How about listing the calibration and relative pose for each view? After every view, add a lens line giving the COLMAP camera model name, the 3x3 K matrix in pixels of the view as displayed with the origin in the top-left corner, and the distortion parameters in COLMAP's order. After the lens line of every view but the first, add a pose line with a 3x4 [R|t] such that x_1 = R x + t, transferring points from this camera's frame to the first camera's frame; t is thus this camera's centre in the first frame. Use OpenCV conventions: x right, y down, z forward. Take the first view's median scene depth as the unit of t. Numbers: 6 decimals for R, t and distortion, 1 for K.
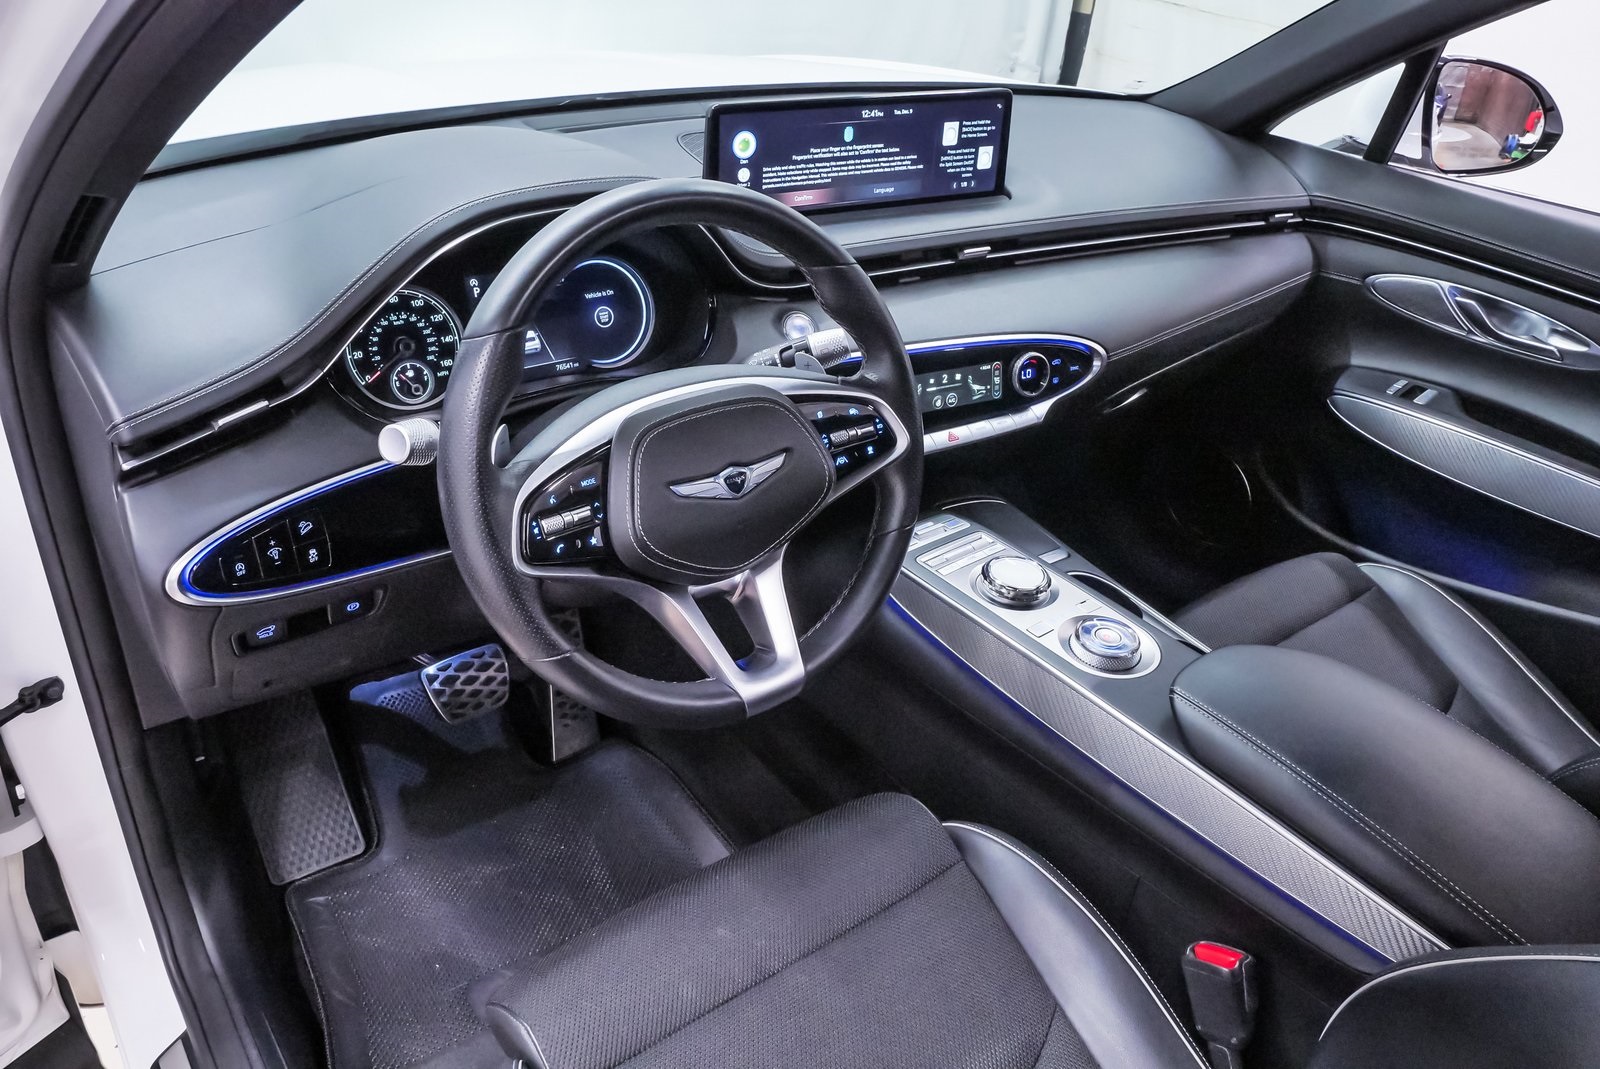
lens RADIAL K [[1164.8, 0, 800.0], [0, 1164.8, 534.5], [0, 0, 1]] dist [-0.046903, 0.007593]
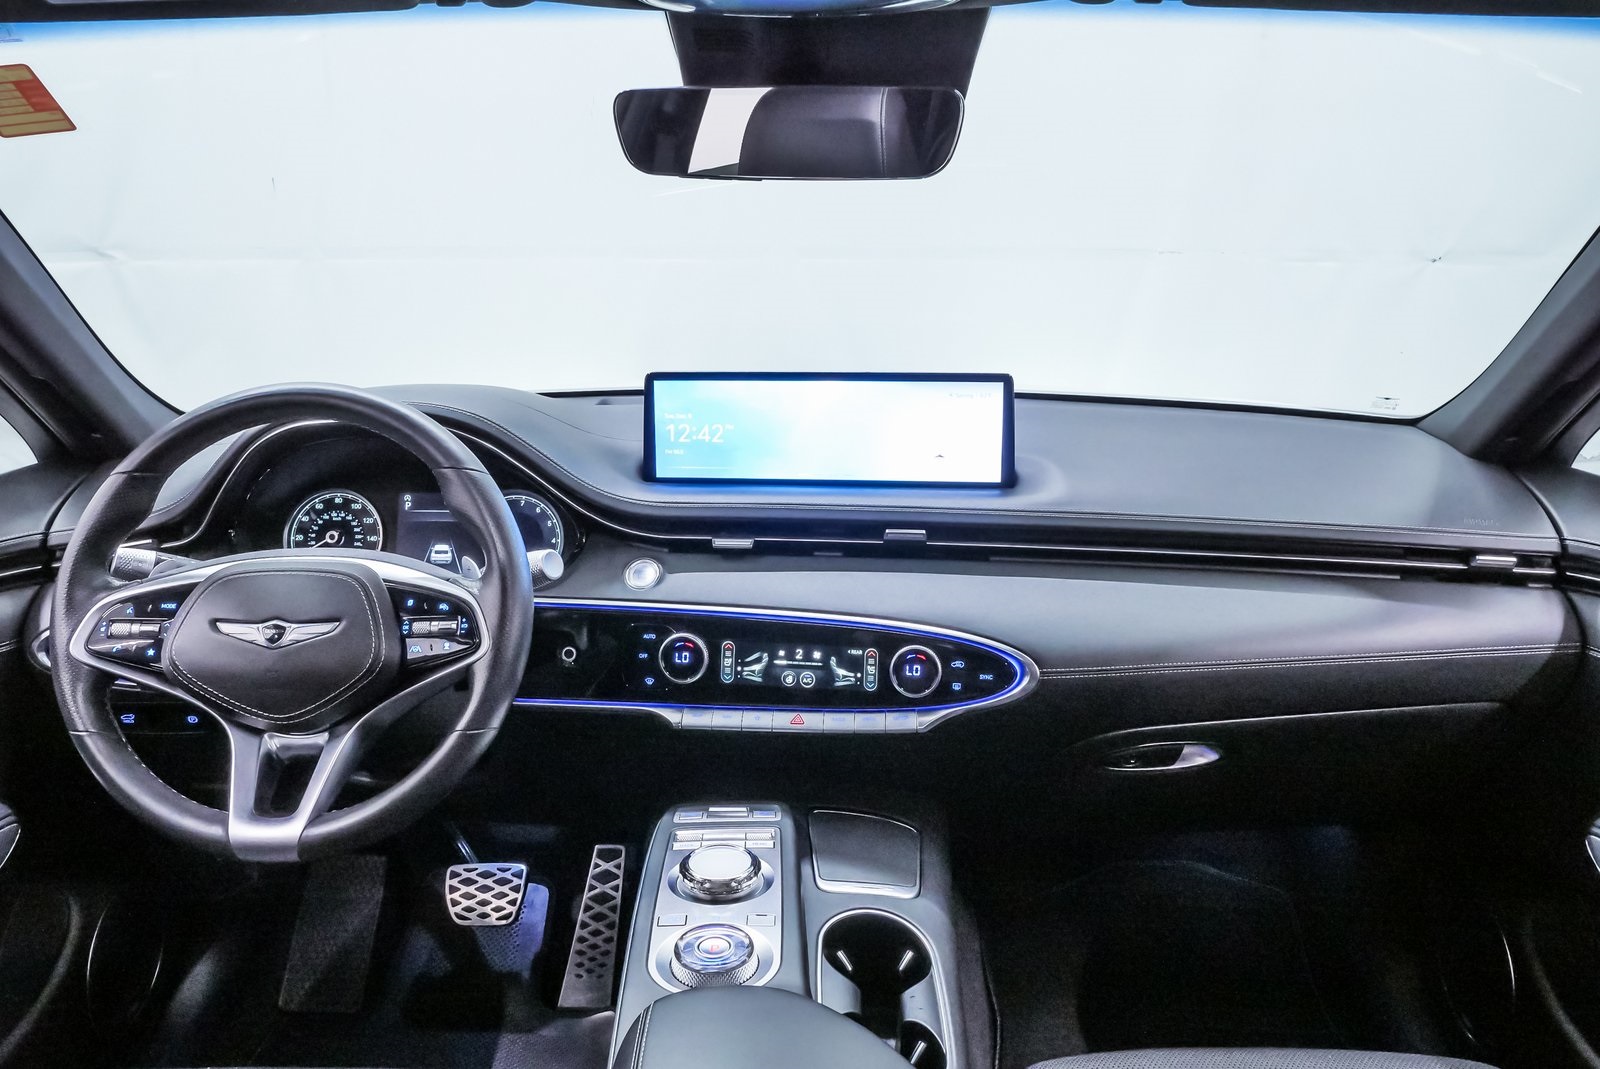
lens RADIAL K [[1186.9, 0, 800.0], [0, 1186.9, 534.5], [0, 0, 1]] dist [-0.043259, -0.001719]
pose [[0.786273, 0.075107, -0.613297, 0.808973], [-0.271202, 0.933812, -0.233334, -0.006124], [0.555179, 0.349792, 0.754601, 0.317758]]
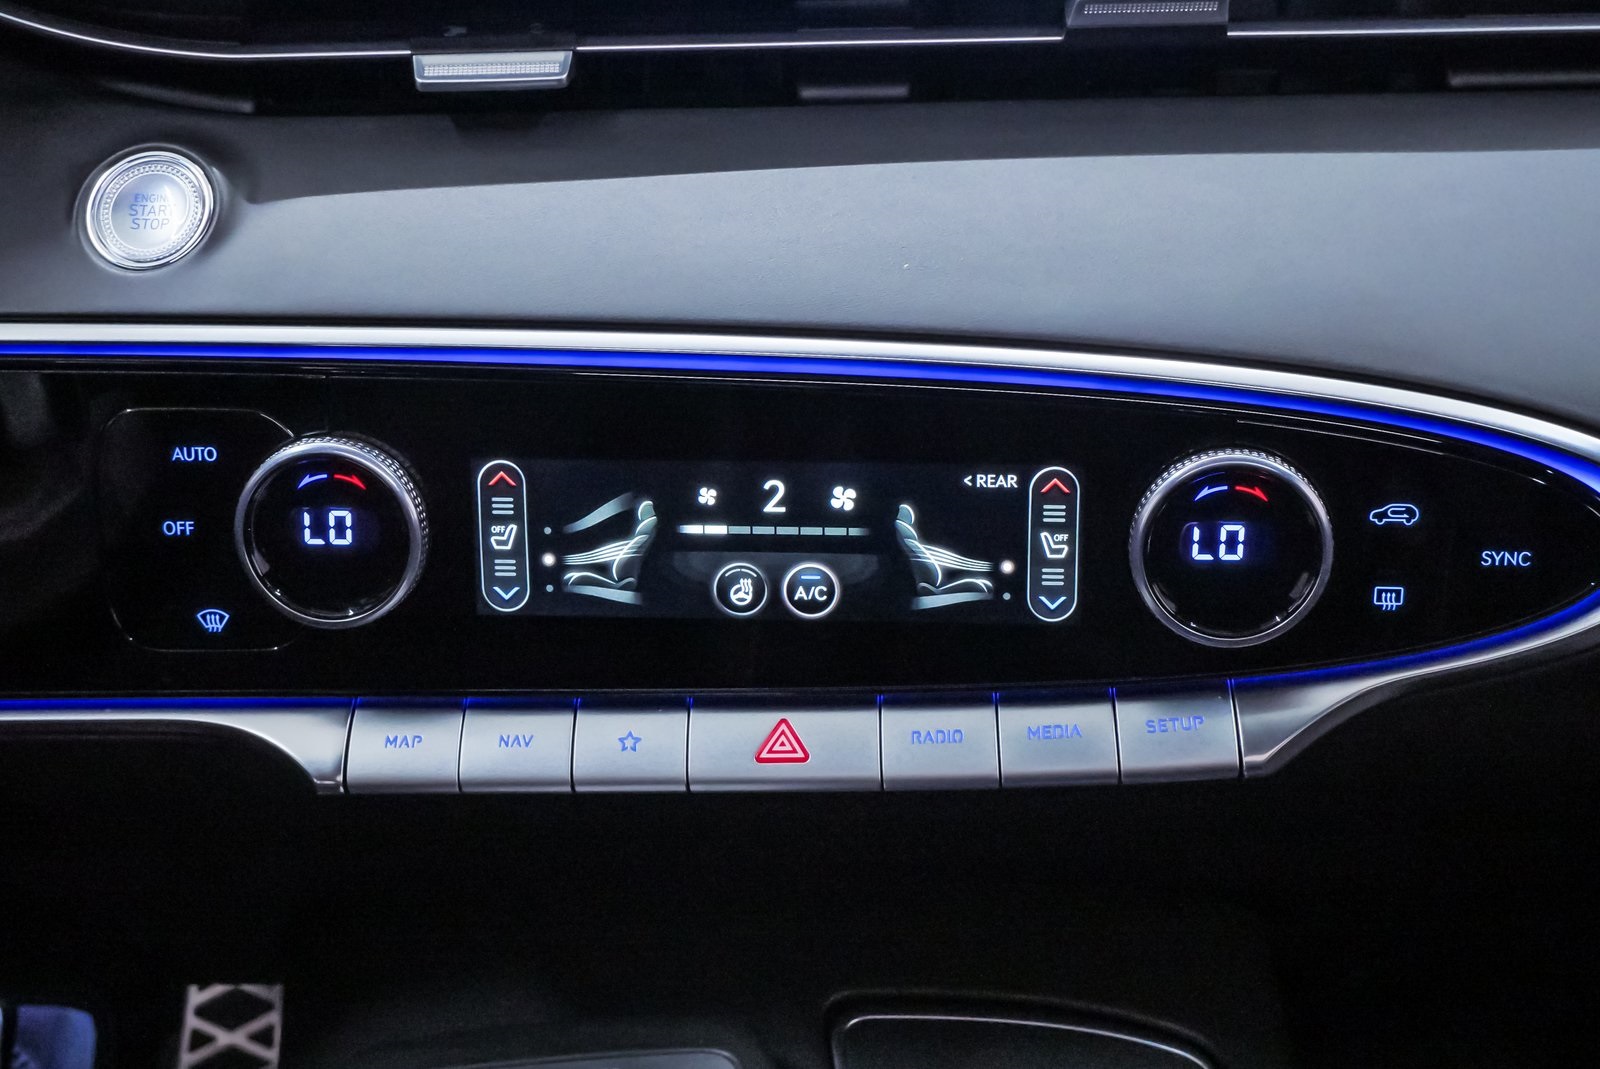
lens RADIAL K [[2144.1, 0, 800.0], [0, 2144.1, 534.5], [0, 0, 1]] dist [0.015332, 0.013215]
pose [[0.822397, 0.173936, -0.541673, 0.432292], [-0.215810, 0.976333, -0.014146, -0.143160], [0.526393, 0.128532, 0.840470, 0.751526]]
